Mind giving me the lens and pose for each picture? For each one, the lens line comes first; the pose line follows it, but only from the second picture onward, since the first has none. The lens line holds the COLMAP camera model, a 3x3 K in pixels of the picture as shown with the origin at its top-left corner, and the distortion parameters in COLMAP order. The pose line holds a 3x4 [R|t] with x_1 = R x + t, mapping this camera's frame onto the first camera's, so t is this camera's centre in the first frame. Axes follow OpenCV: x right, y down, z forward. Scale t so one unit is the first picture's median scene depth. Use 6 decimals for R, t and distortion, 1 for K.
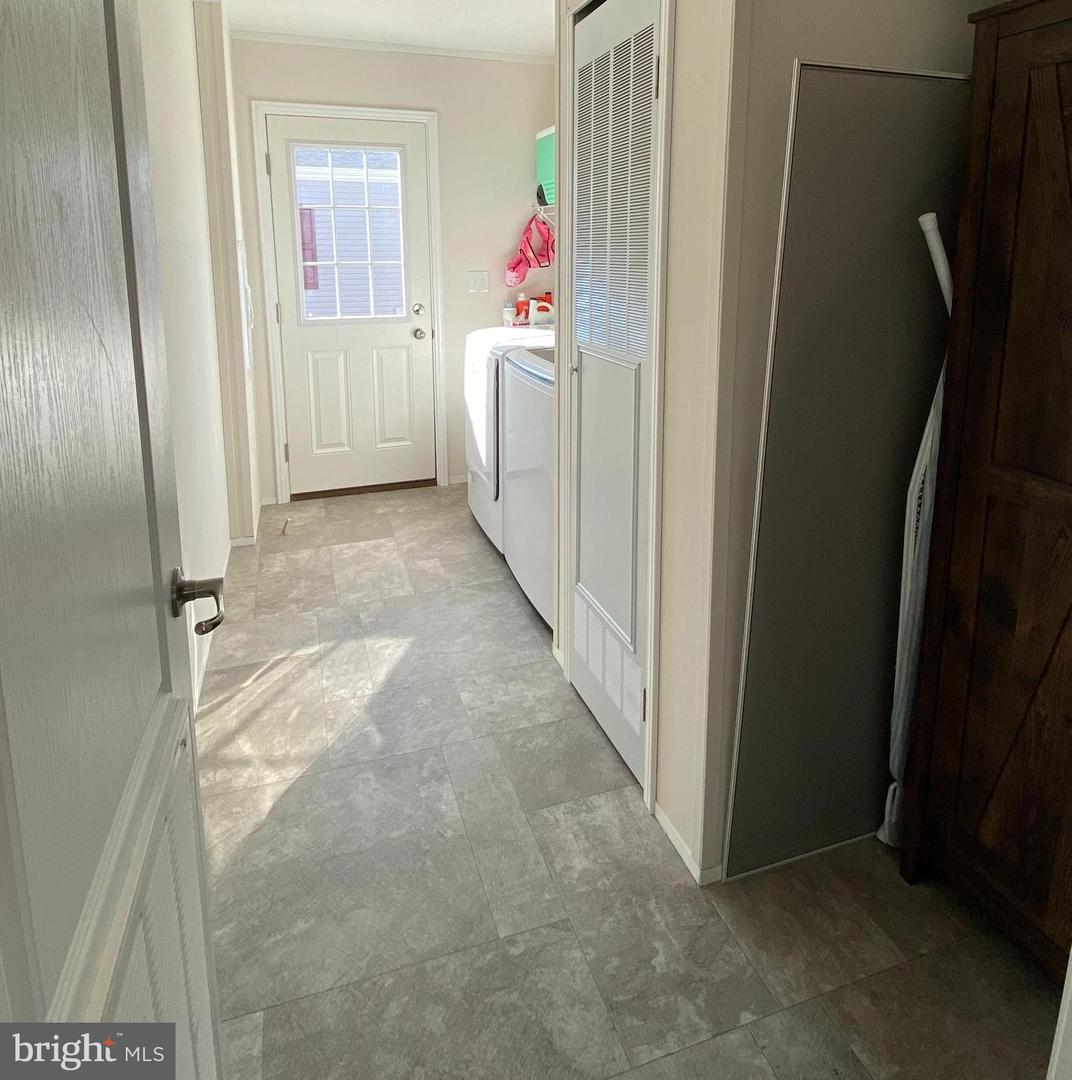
lens RADIAL K [[686.5, 0, 535.9], [0, 686.5, 539.1], [0, 0, 1]] dist [0.010055, -0.000496]
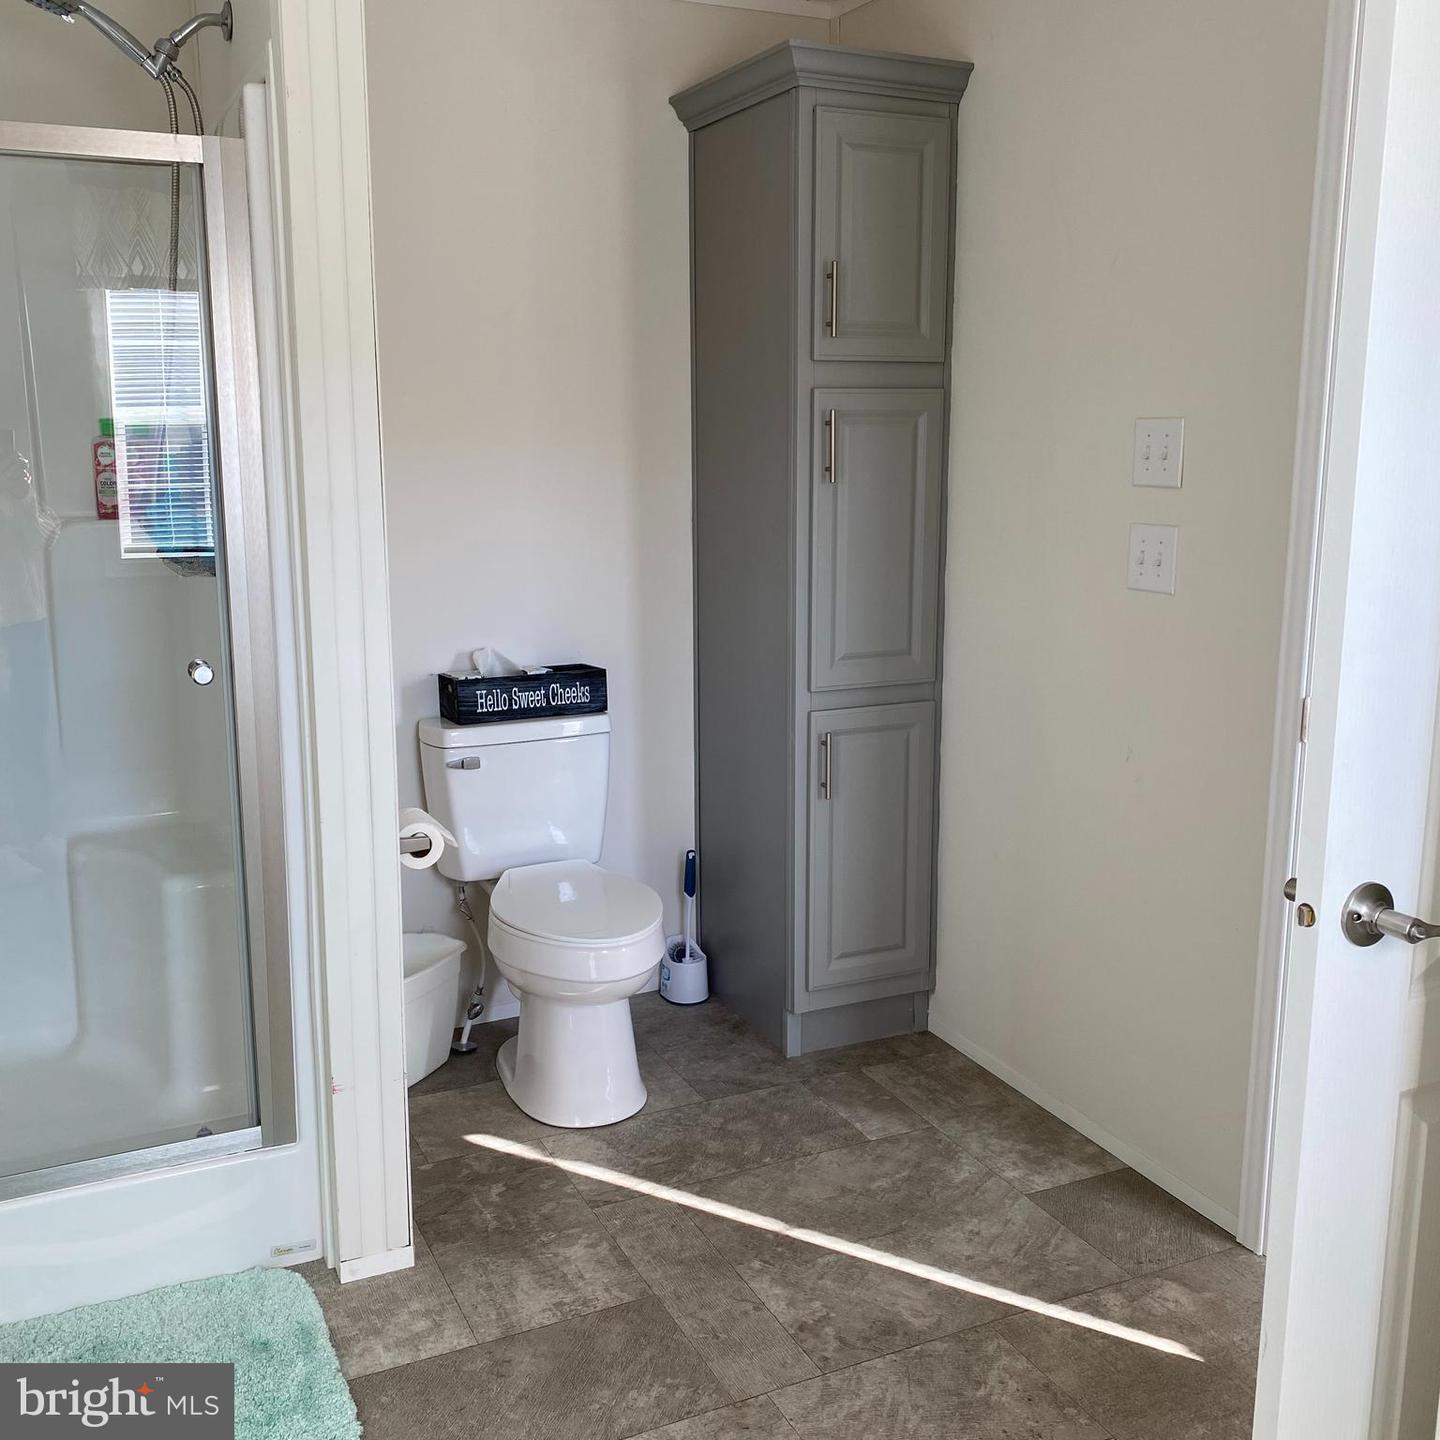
lens RADIAL K [[1415.5, 0, 717.6], [0, 1415.5, 717.7], [0, 0, 1]] dist [-0.125755, 0.000000]
pose [[-0.992867, 0.025224, -0.116528, 0.069446], [-0.045845, 0.821451, 0.568433, -0.868957], [0.110060, 0.569721, -0.814435, 1.858496]]
